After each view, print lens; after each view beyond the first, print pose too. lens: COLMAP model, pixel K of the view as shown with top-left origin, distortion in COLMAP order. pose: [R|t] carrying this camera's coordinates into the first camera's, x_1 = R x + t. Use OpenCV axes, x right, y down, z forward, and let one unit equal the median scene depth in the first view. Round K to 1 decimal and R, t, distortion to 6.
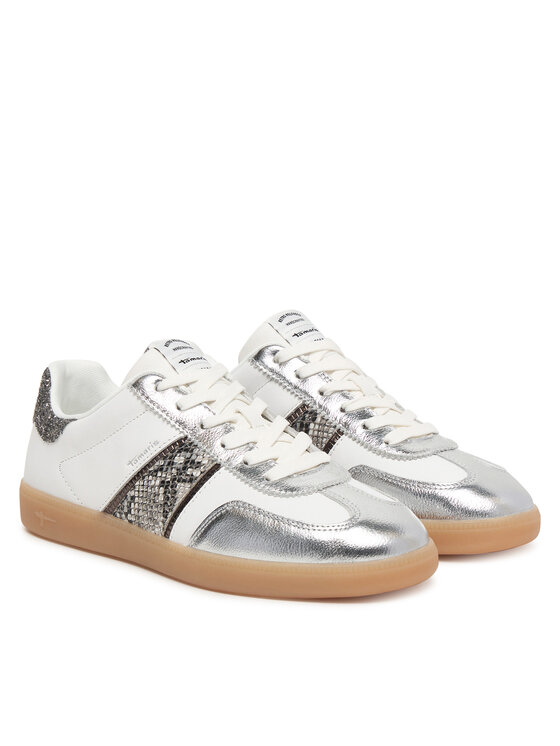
lens RADIAL K [[1652.5, 0, 280.0], [0, 1652.5, 373.0], [0, 0, 1]] dist [-0.202865, -0.097172]
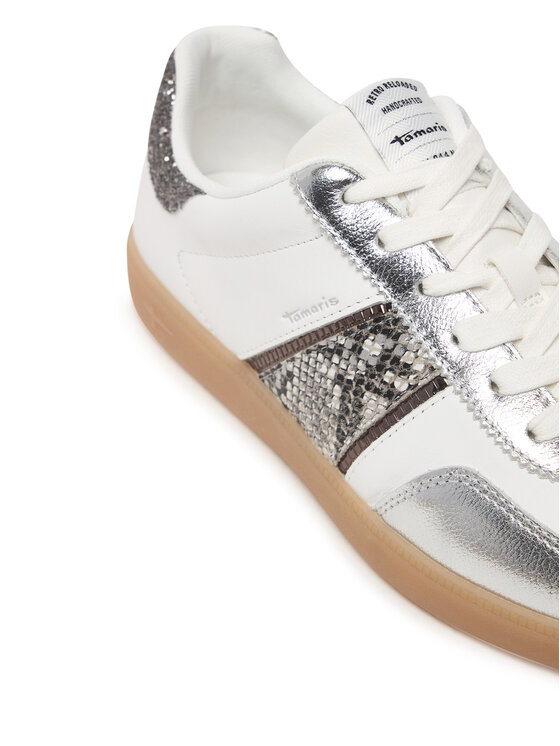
lens RADIAL K [[1652.5, 0, 280.0], [0, 1652.5, 373.0], [0, 0, 1]] dist [-0.202865, -0.097172]
pose [[0.979263, 0.122522, -0.161344, -0.003671], [-0.033905, 0.884279, 0.465727, -0.183955], [0.199735, -0.450599, 0.870096, 0.526158]]
